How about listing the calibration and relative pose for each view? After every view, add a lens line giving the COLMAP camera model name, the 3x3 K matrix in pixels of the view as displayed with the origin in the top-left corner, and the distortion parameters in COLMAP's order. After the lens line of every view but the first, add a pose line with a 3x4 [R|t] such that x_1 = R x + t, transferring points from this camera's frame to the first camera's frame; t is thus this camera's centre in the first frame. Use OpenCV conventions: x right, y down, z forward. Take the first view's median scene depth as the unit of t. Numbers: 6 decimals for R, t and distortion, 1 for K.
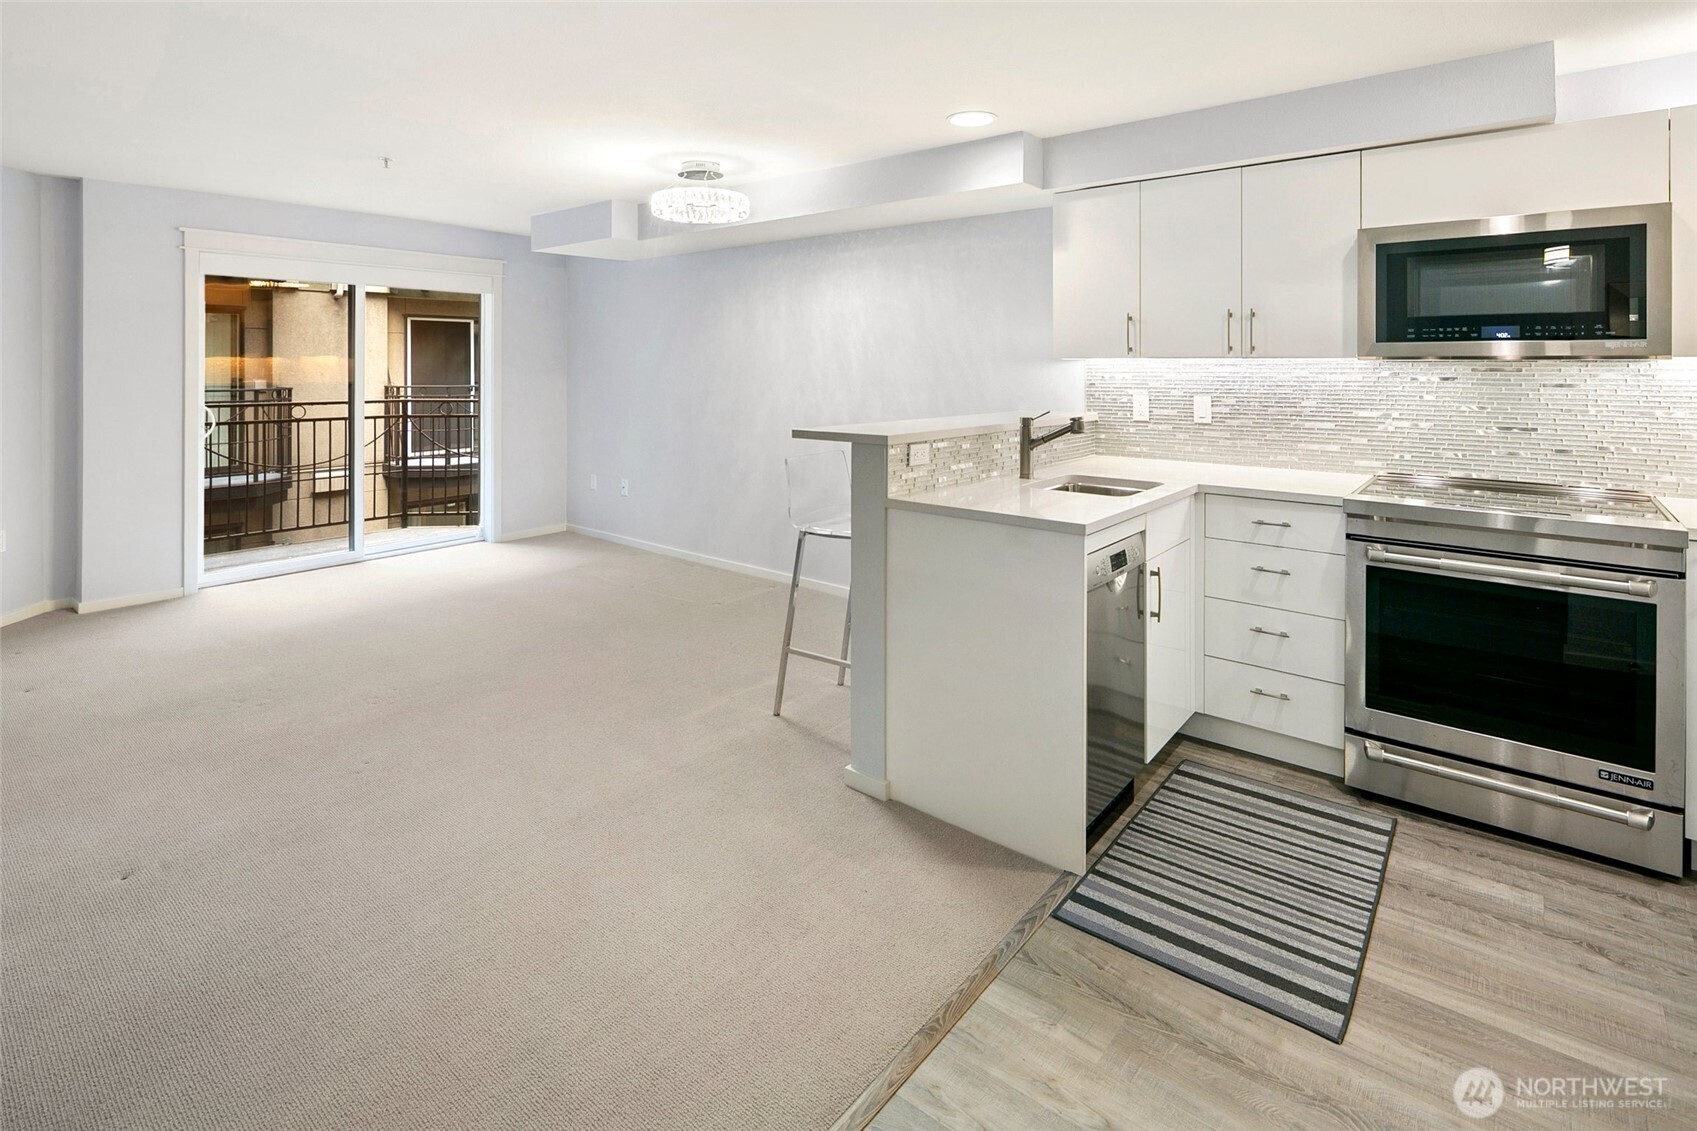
lens RADIAL K [[831.8, 0, 845.1], [0, 831.8, 359.9], [0, 0, 1]] dist [-0.000703, -0.001195]
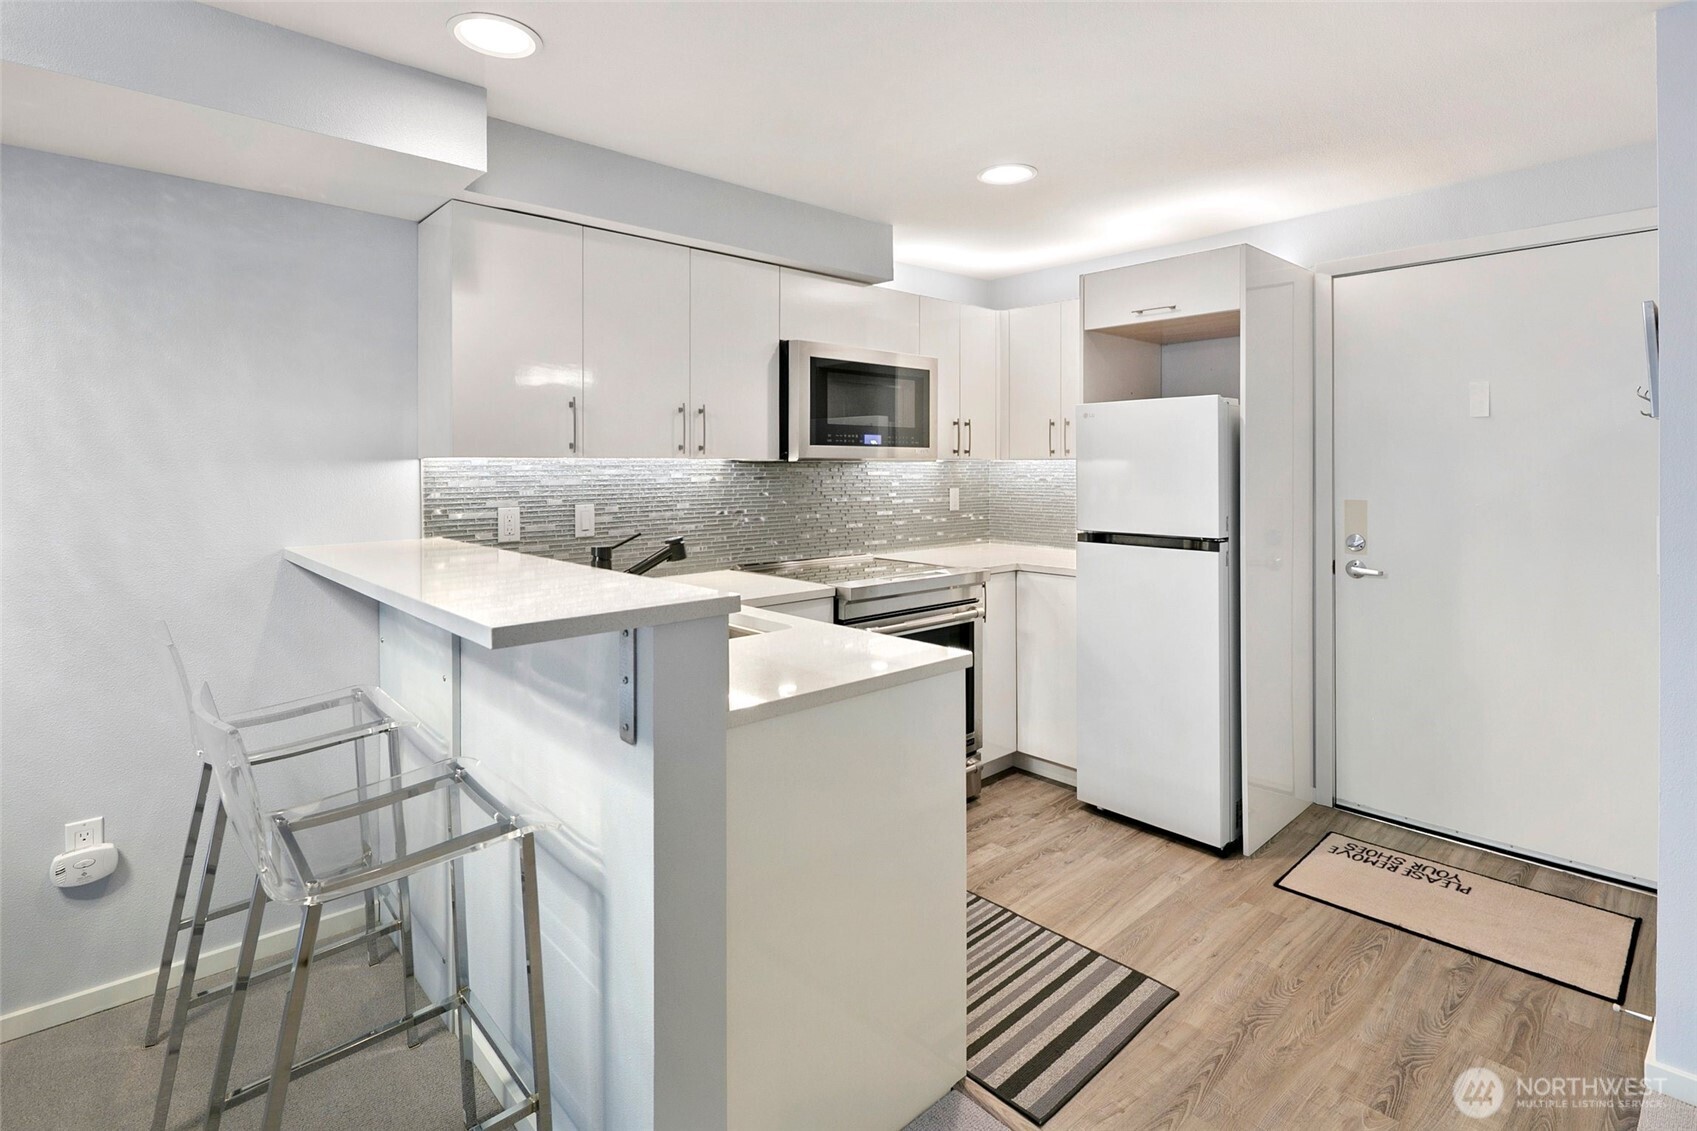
lens RADIAL K [[829.4, 0, 845.2], [0, 829.4, 466.0], [0, 0, 1]] dist [-0.001194, -0.000483]
pose [[0.141671, 0.002366, 0.989911, -0.432355], [0.000389, 0.999997, -0.002446, 0.009454], [-0.989914, 0.000731, 0.141670, 0.776639]]
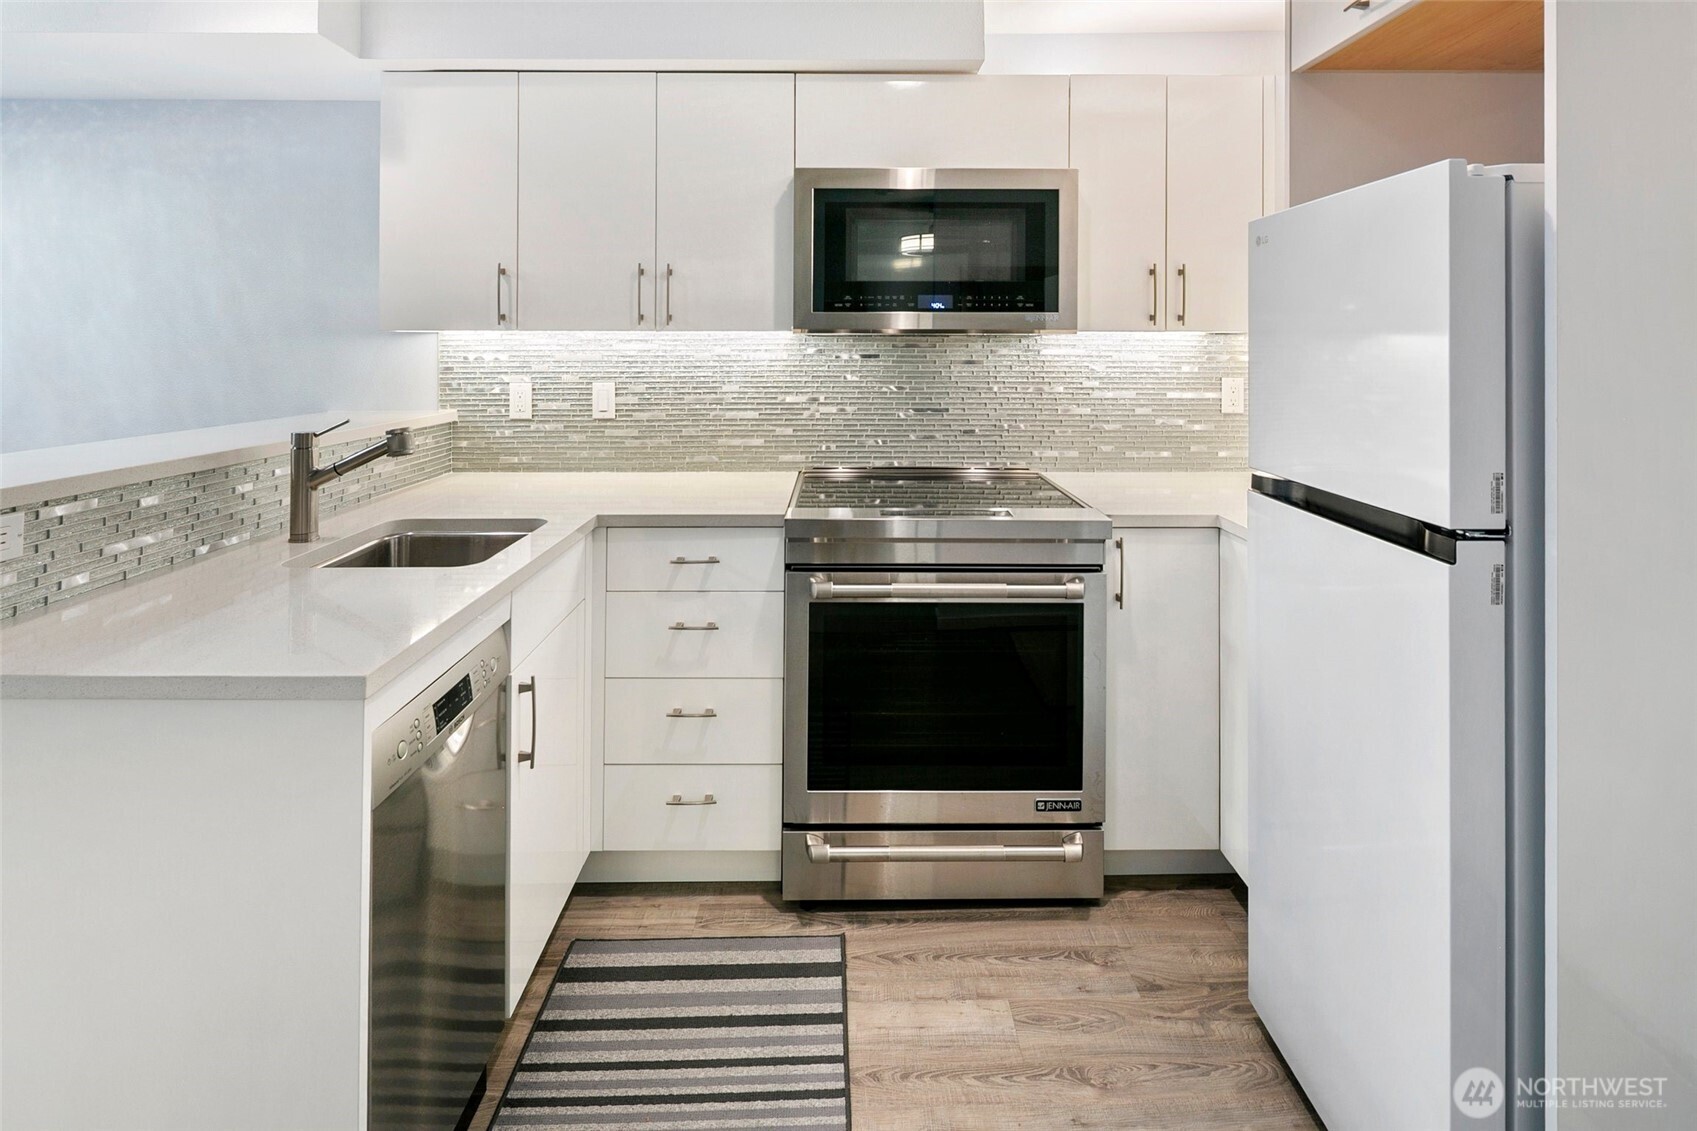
lens RADIAL K [[840.9, 0, 855.0], [0, 840.9, 327.0], [0, 0, 1]] dist [-0.001127, -0.001103]
pose [[0.766921, 0.011368, 0.641640, 0.147913], [-0.003482, 0.999902, -0.013552, 0.004364], [-0.641732, 0.008159, 0.766886, 0.346080]]
